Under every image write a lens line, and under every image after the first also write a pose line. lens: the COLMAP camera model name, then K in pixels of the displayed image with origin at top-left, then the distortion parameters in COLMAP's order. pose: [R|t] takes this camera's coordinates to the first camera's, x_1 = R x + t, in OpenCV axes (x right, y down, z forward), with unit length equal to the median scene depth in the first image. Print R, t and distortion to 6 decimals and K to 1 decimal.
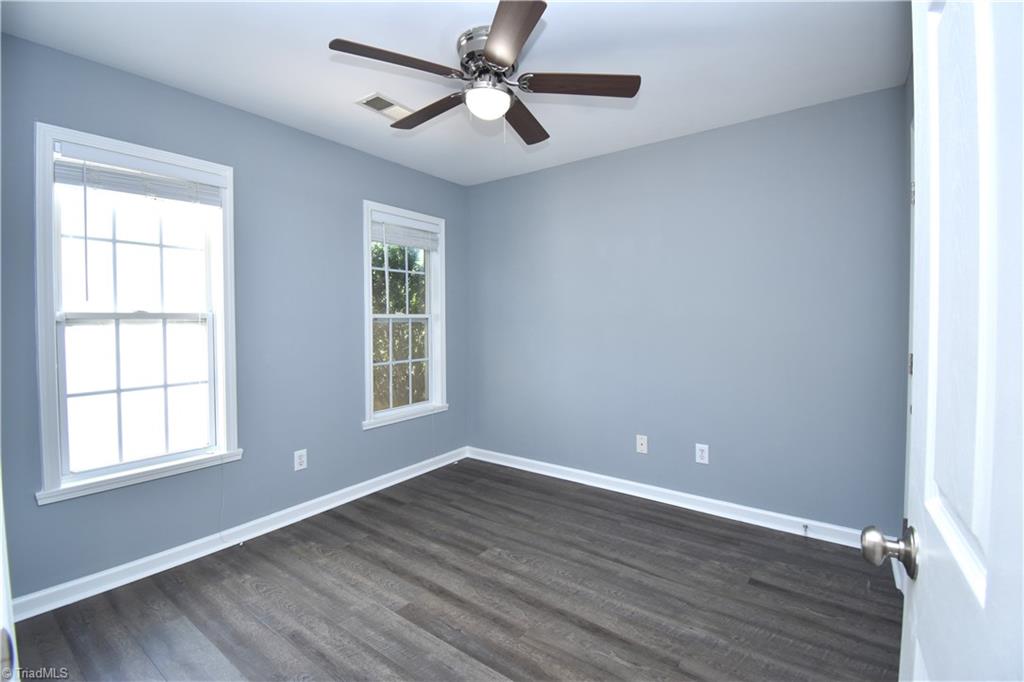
lens RADIAL K [[461.0, 0, 515.3], [0, 461.0, 337.5], [0, 0, 1]] dist [-0.002972, -0.001659]
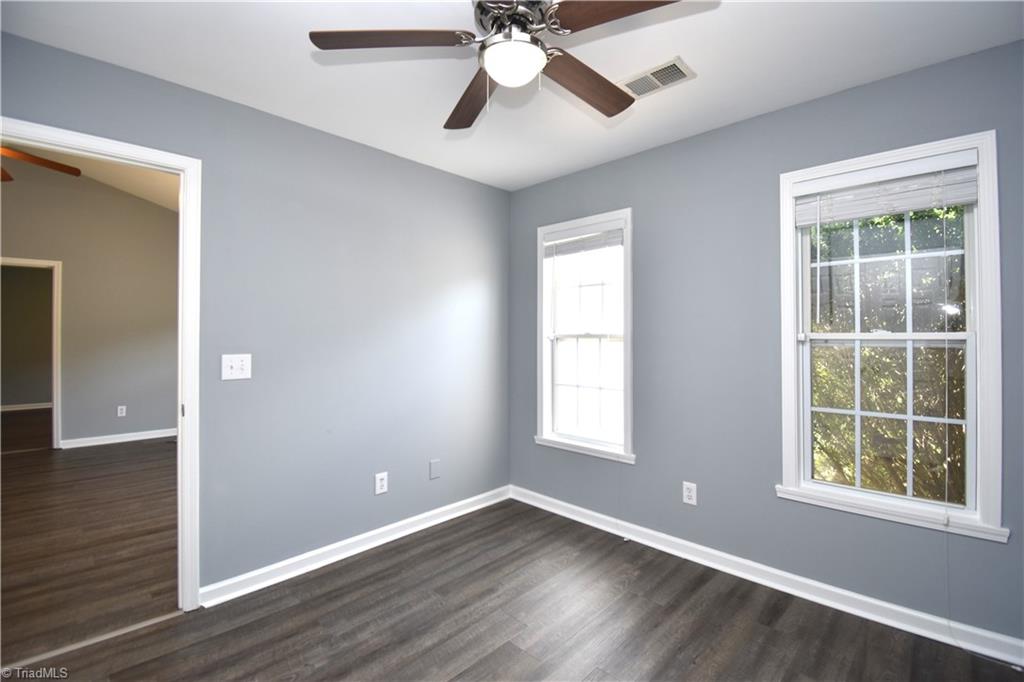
lens RADIAL K [[461.0, 0, 522.9], [0, 461.0, 330.7], [0, 0, 1]] dist [-0.002972, -0.001659]
pose [[-0.140931, -0.002255, -0.990017, 0.559445], [-0.036823, 0.999317, 0.002966, -0.054645], [0.989334, 0.036874, -0.140918, 0.904036]]
